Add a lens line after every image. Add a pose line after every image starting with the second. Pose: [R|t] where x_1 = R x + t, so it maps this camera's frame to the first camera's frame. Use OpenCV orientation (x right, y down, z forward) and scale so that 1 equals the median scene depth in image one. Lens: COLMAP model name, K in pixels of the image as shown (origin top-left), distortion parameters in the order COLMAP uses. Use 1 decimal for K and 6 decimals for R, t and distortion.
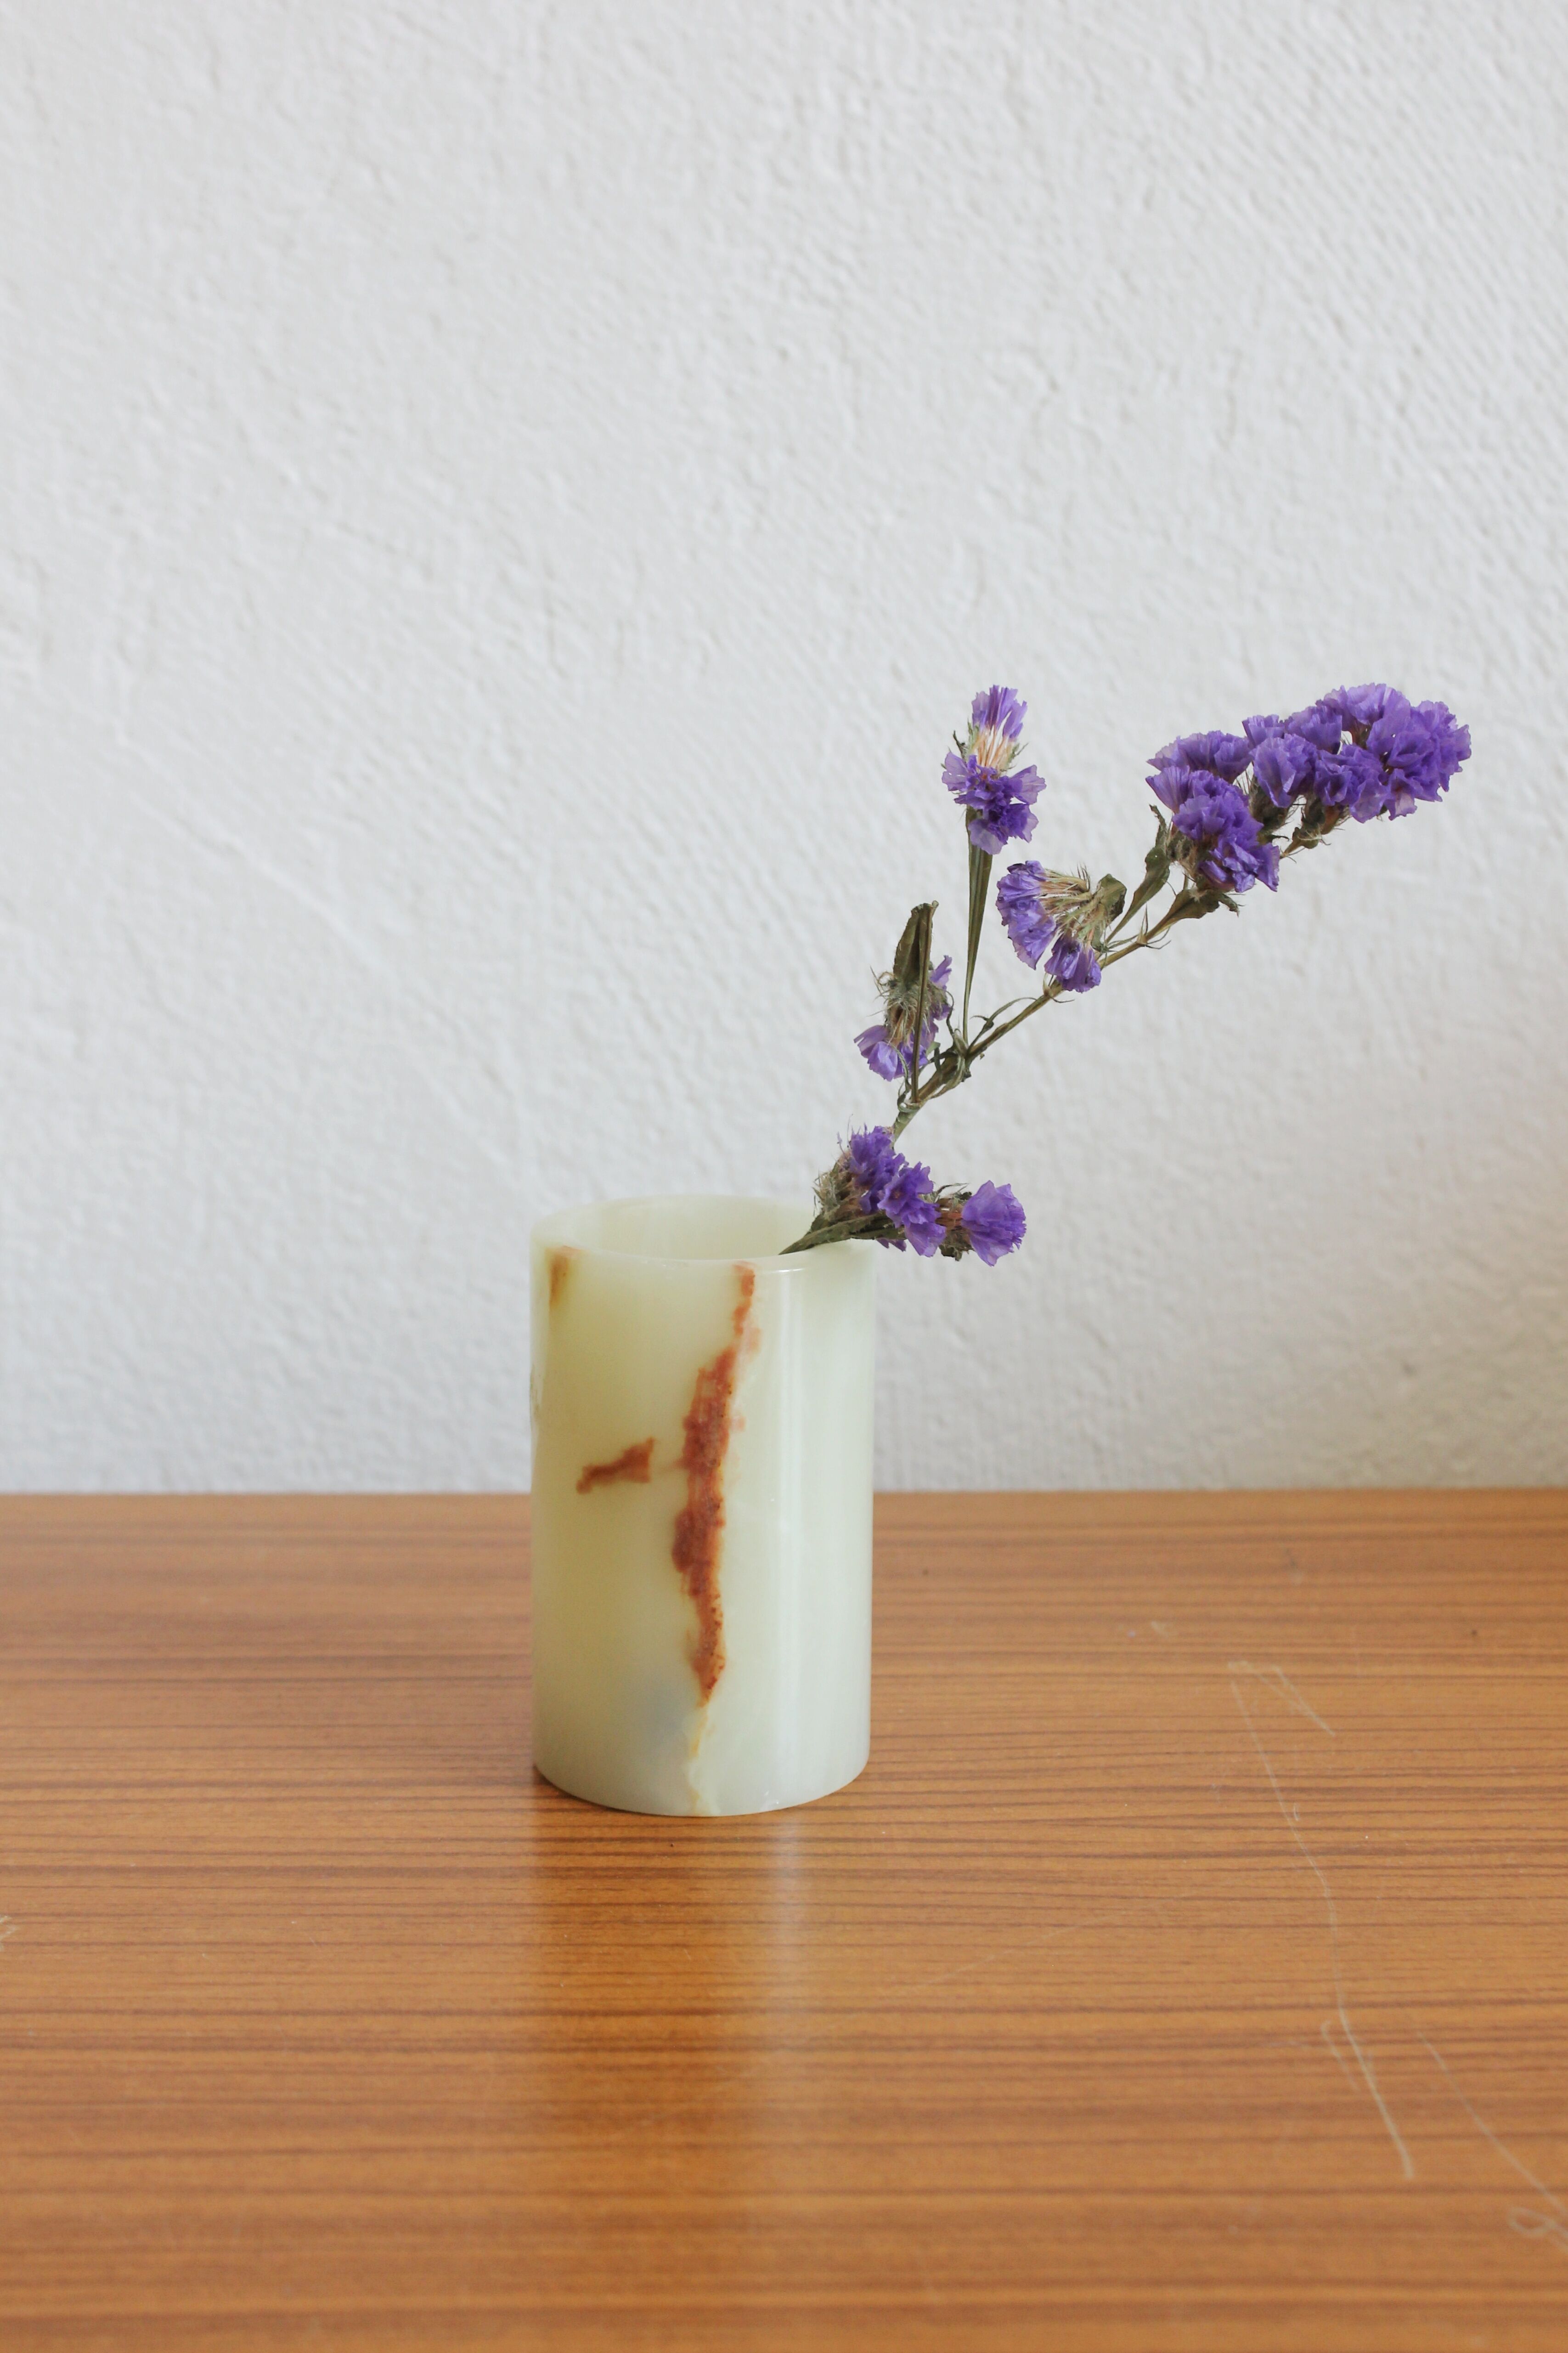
lens RADIAL K [[3836.4, 0, 784.0], [0, 3836.4, 1176.5], [0, 0, 1]] dist [-0.028267, 0.016543]
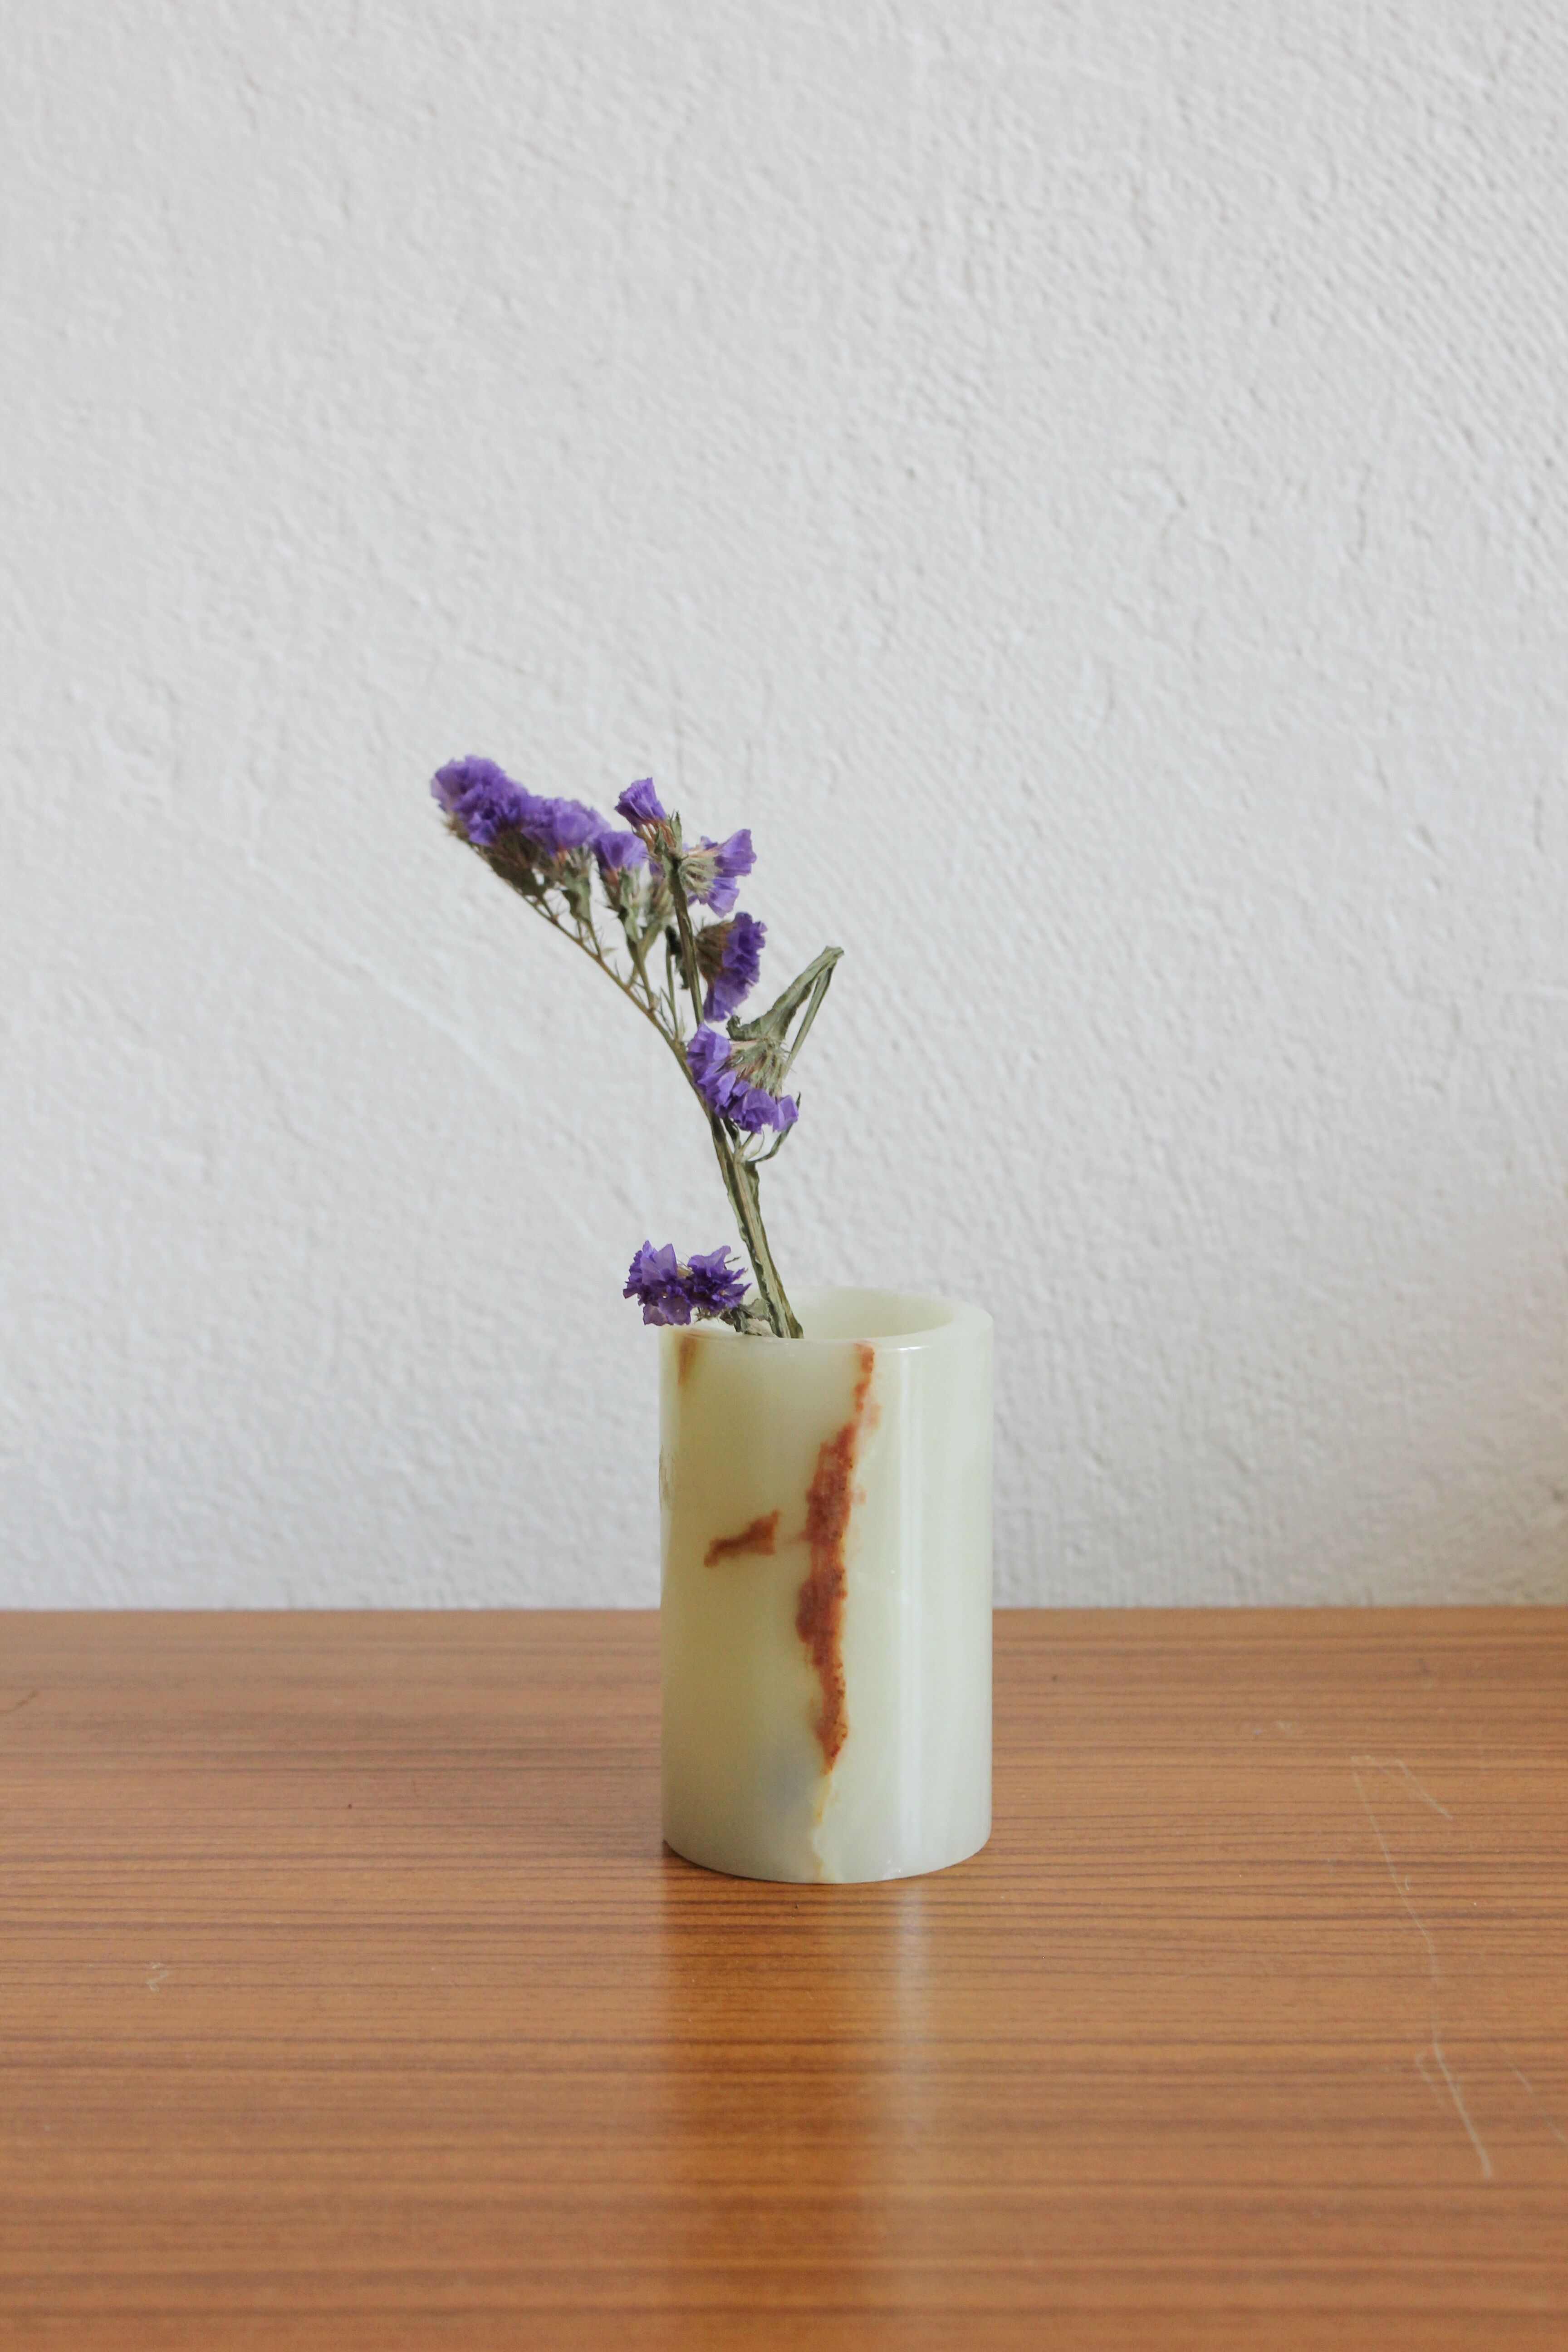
lens RADIAL K [[4583.0, 0, 784.0], [0, 4583.0, 1176.0], [0, 0, 1]] dist [-0.002829, 0.038348]
pose [[0.999199, -0.005290, -0.039659, 0.013473], [0.003041, 0.998395, -0.056555, 0.036818], [0.039894, 0.056389, 0.997612, -0.188585]]
